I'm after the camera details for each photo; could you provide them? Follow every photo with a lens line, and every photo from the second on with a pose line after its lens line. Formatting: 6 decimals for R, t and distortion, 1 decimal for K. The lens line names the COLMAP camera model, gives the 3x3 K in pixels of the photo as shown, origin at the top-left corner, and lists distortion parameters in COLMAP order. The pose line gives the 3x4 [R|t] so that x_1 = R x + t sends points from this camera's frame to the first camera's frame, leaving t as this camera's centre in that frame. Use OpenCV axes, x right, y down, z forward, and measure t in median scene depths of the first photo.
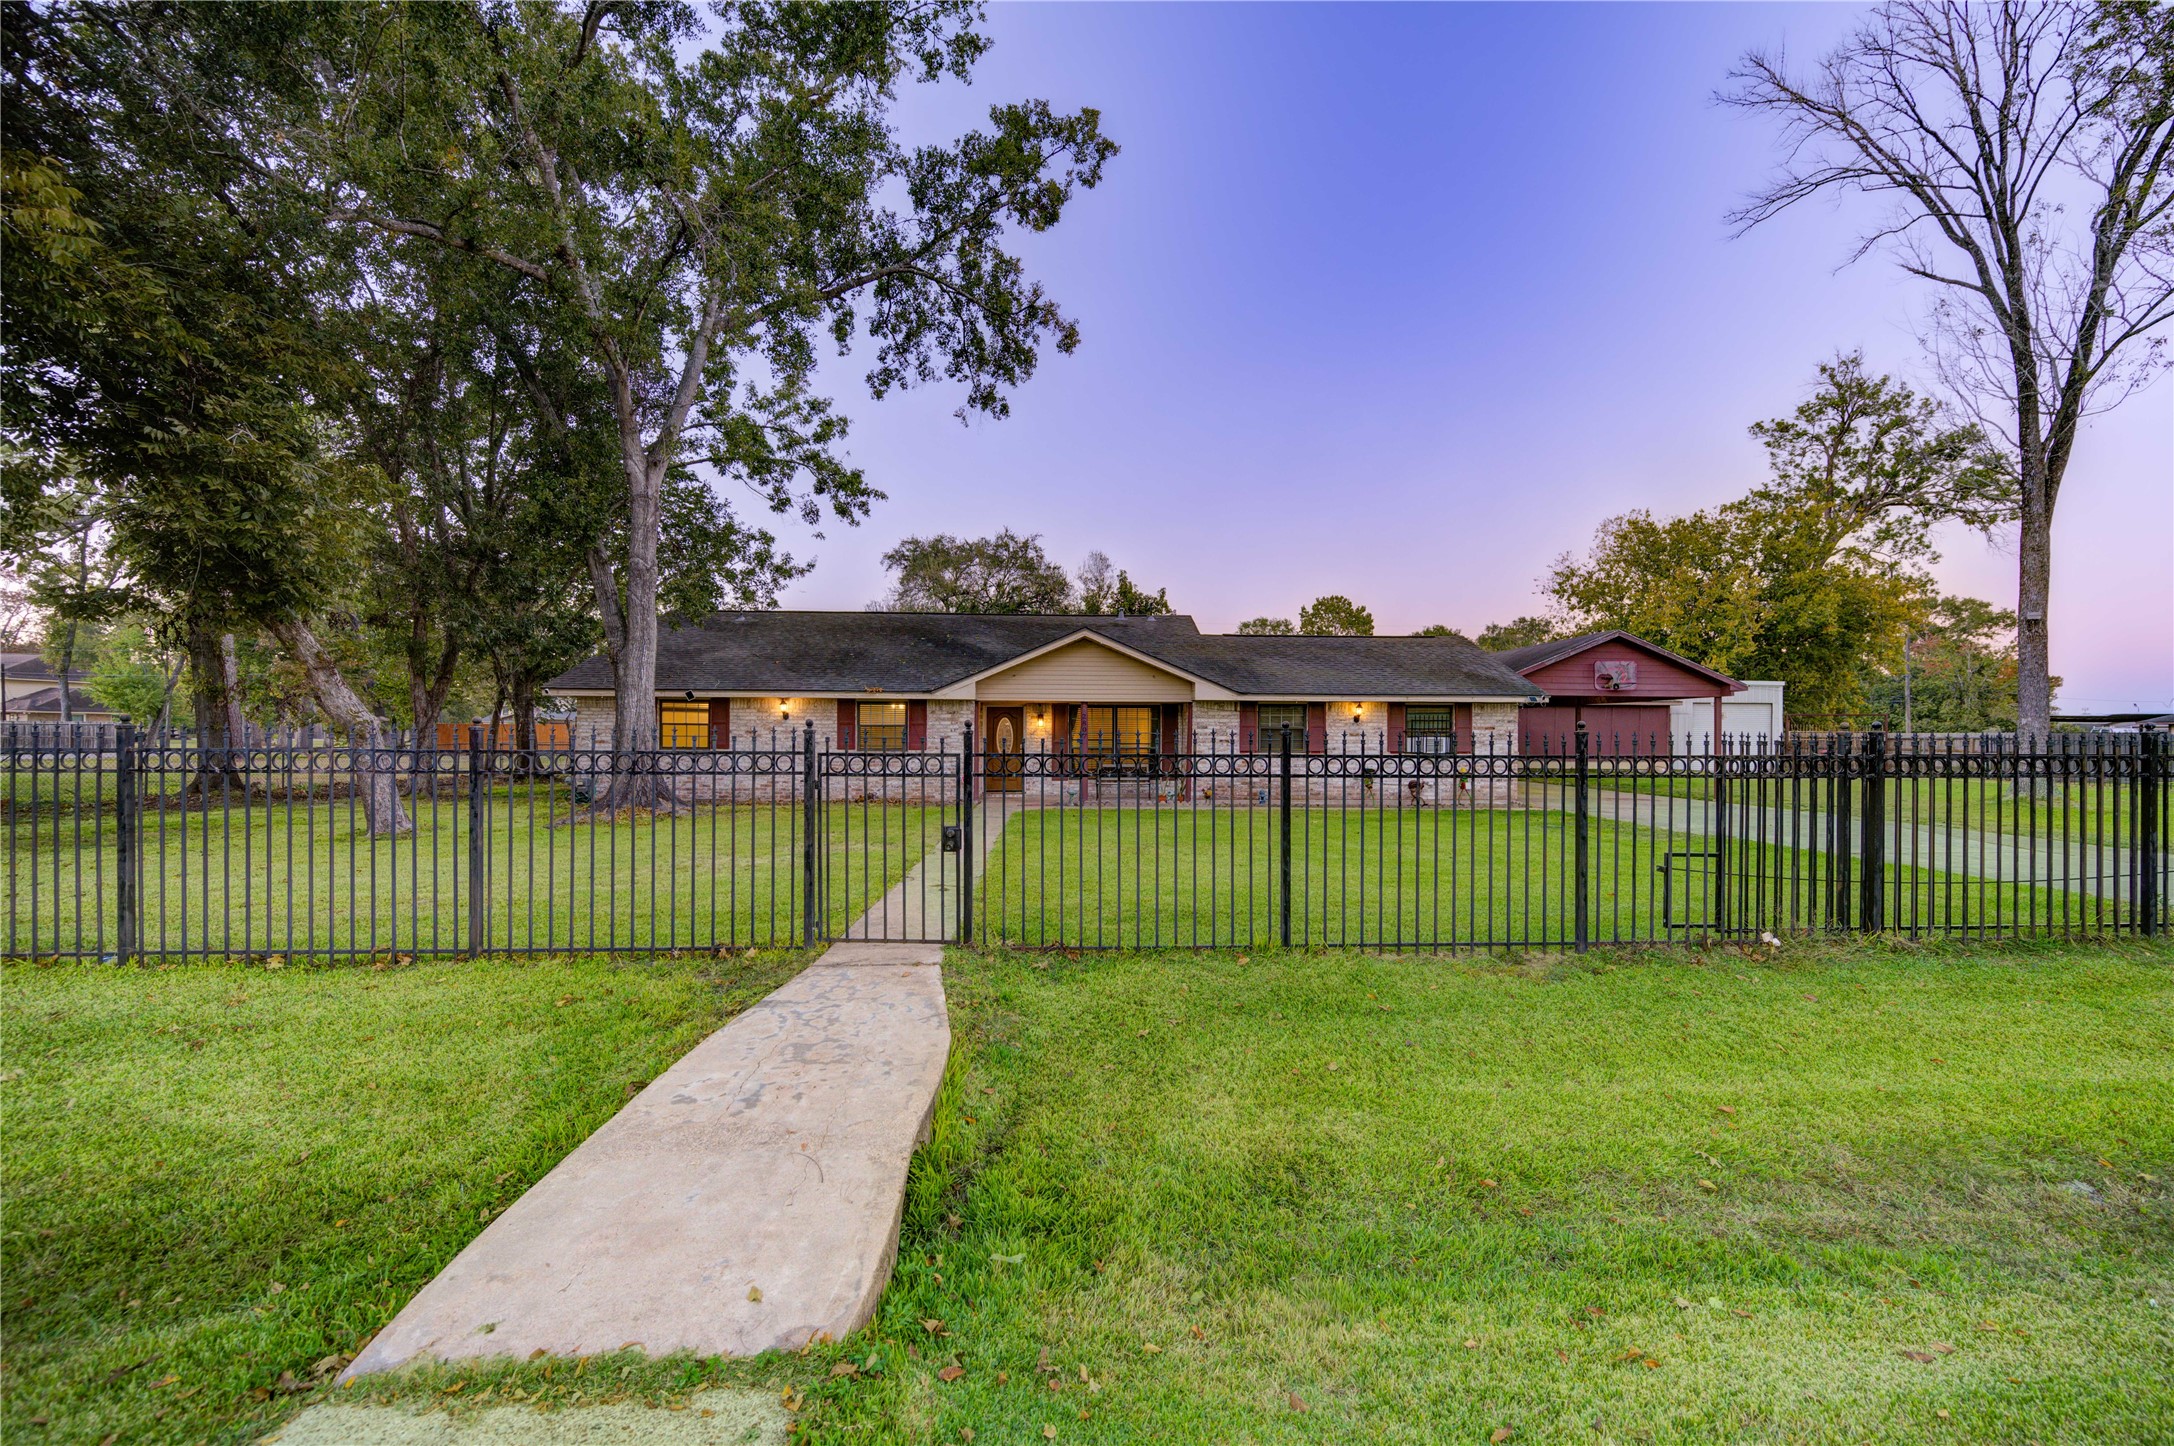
lens RADIAL K [[818.1, 0, 1095.0], [0, 818.1, 732.5], [0, 0, 1]] dist [0.003353, 0.000363]
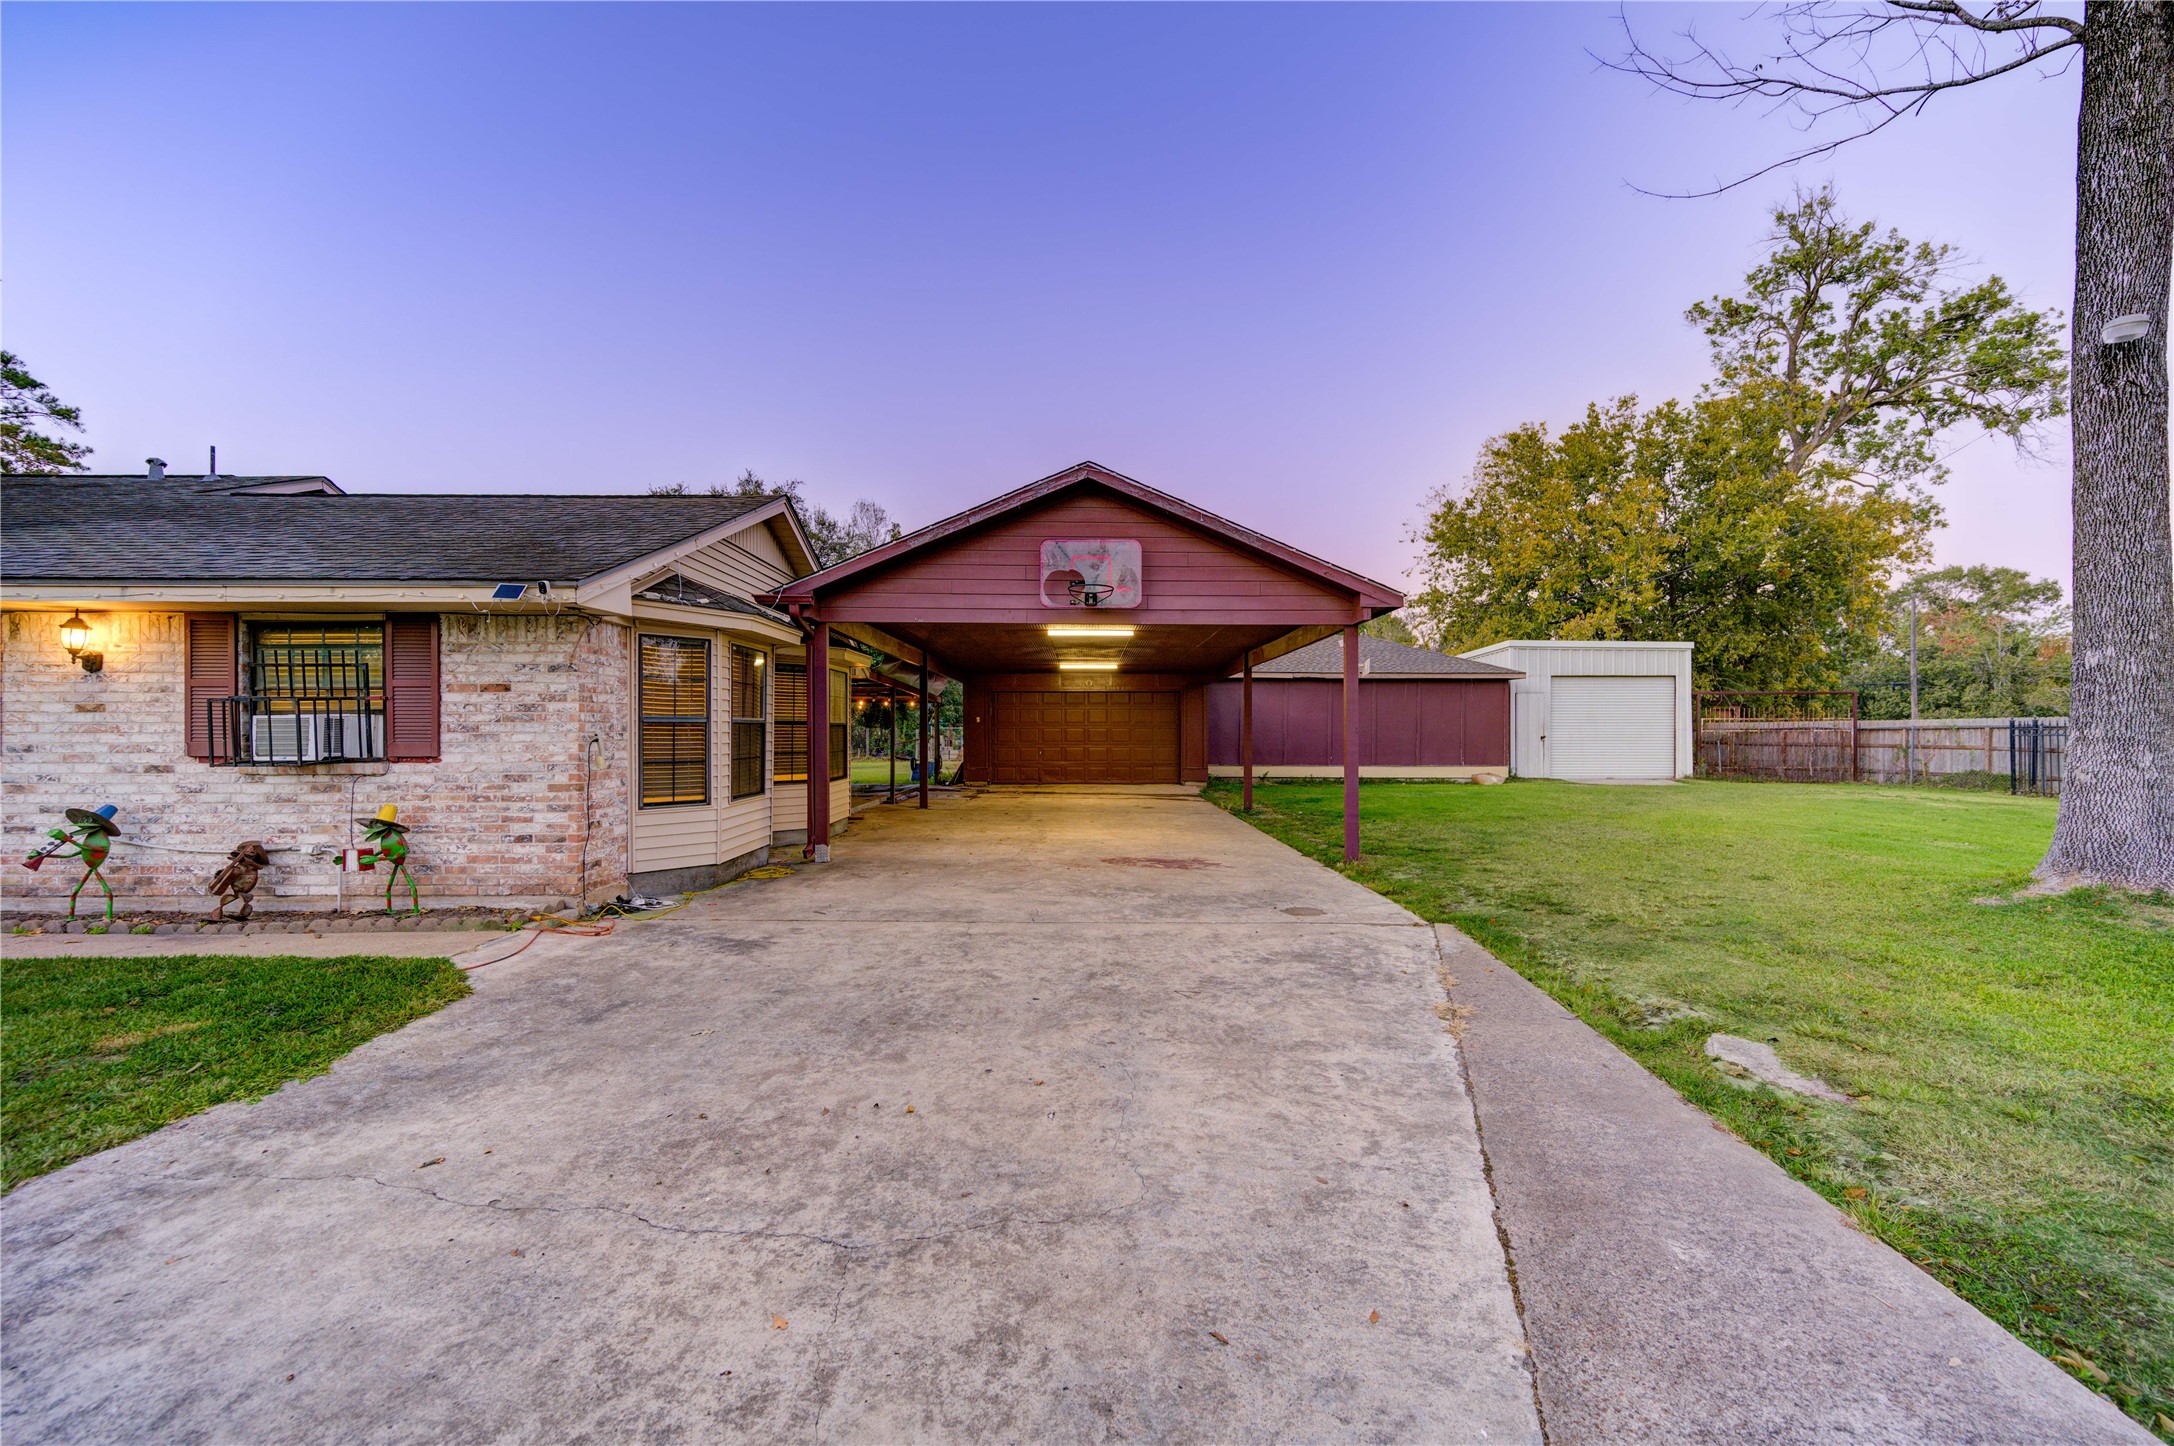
lens RADIAL K [[818.1, 0, 1080.0], [0, 818.1, 726.7], [0, 0, 1]] dist [0.003353, 0.000363]
pose [[0.999548, -0.001877, -0.030001, 0.293598], [0.001749, 0.999989, -0.004300, 0.005615], [0.030009, 0.004245, 0.999541, 0.263220]]
